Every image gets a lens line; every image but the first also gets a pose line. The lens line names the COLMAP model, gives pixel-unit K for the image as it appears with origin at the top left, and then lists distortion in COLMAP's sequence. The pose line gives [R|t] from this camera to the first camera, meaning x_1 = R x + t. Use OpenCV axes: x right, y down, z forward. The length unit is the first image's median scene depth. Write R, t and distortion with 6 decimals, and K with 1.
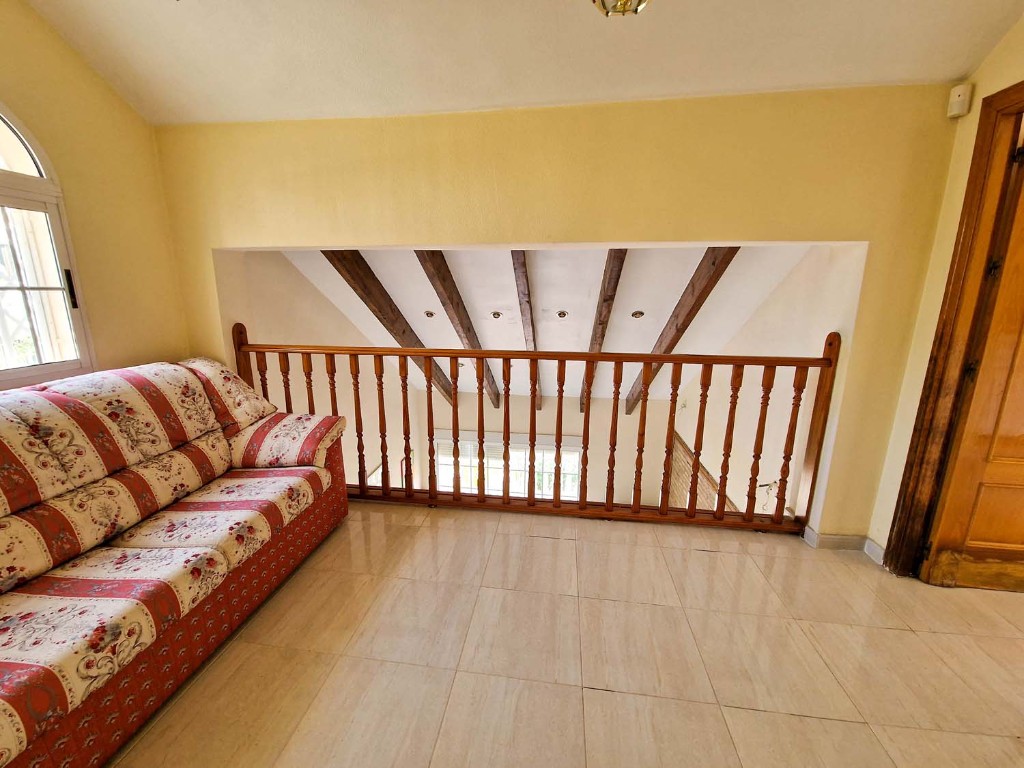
lens RADIAL K [[420.6, 0, 507.9], [0, 420.6, 381.0], [0, 0, 1]] dist [-0.002246, -0.000183]
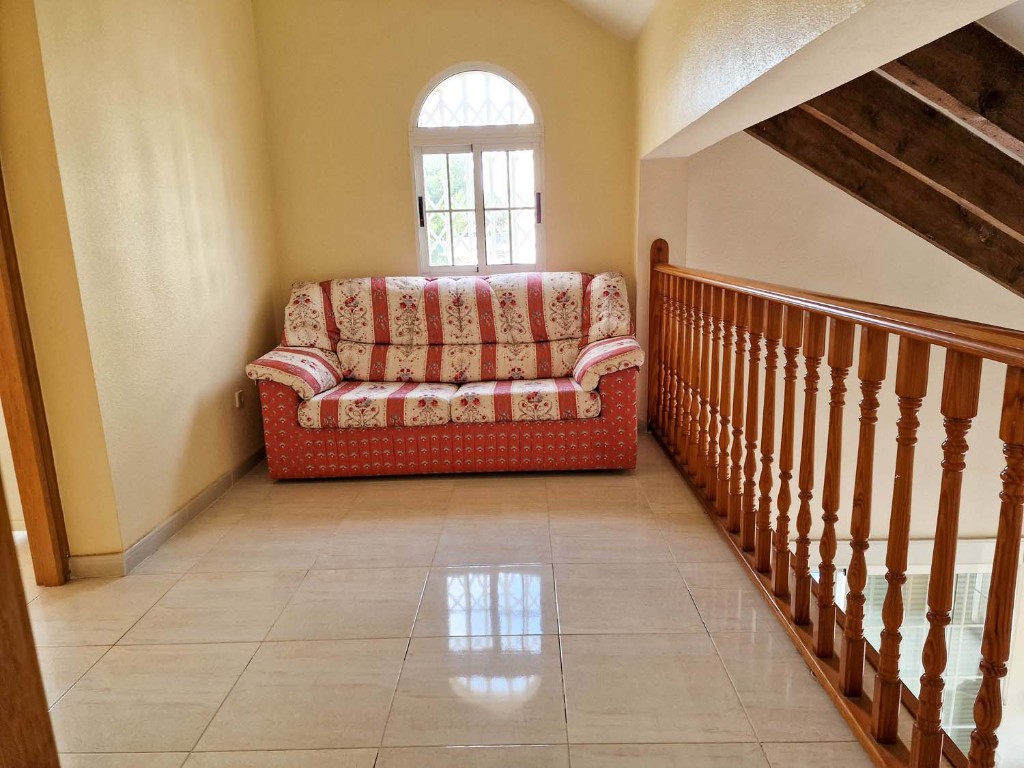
lens RADIAL K [[690.3, 0, 512.5], [0, 690.3, 386.2], [0, 0, 1]] dist [0.062157, -0.000039]
pose [[0.126539, 0.209763, -0.969529, 1.225935], [-0.178632, 0.966226, 0.185734, -0.075448], [0.975745, 0.149687, 0.159736, 0.706559]]
